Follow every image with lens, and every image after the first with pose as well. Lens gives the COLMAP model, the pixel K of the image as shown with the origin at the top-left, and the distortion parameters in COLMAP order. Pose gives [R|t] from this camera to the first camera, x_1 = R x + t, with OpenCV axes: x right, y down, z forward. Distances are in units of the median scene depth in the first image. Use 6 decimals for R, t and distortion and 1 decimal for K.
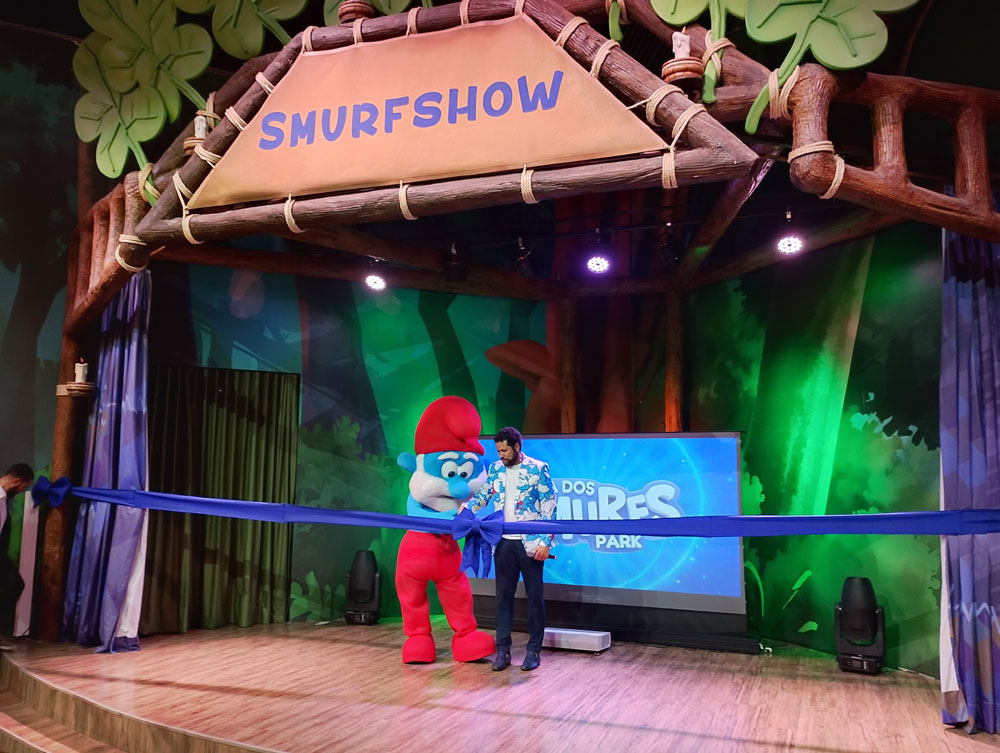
lens RADIAL K [[830.1, 0, 501.2], [0, 830.1, 372.3], [0, 0, 1]] dist [0.021852, -0.026250]
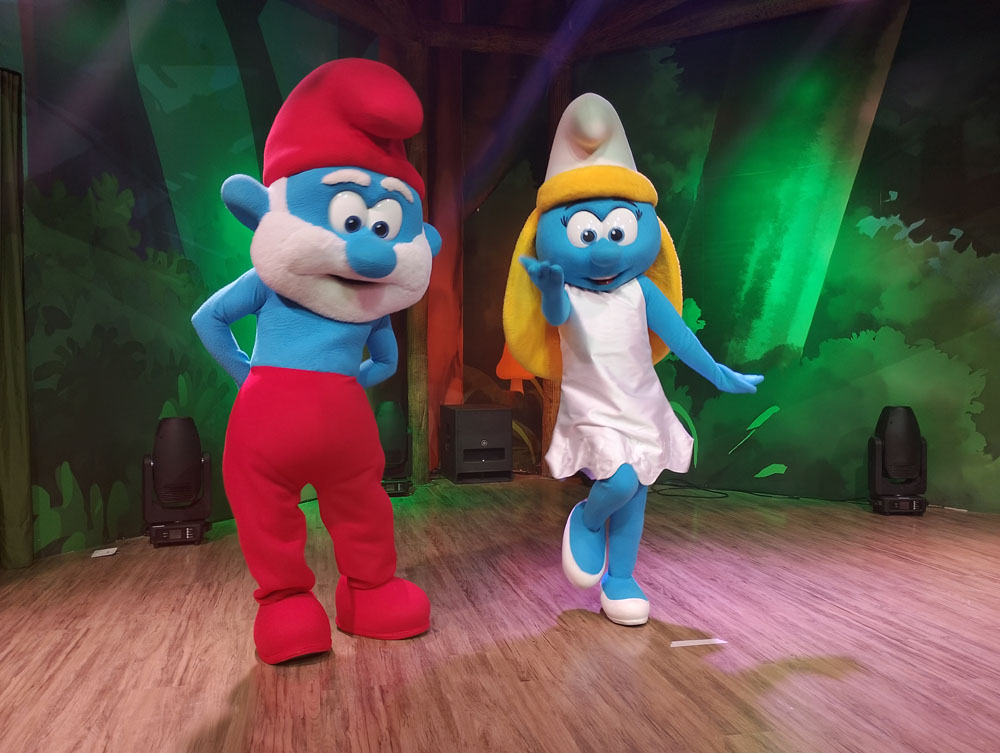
lens RADIAL K [[830.1, 0, 506.8], [0, 830.1, 376.6], [0, 0, 1]] dist [0.021852, -0.026250]
pose [[0.825507, -0.030528, 0.563566, -0.315422], [-0.059823, 0.988178, 0.141156, 0.100965], [-0.561213, -0.150240, 0.813922, 0.450675]]
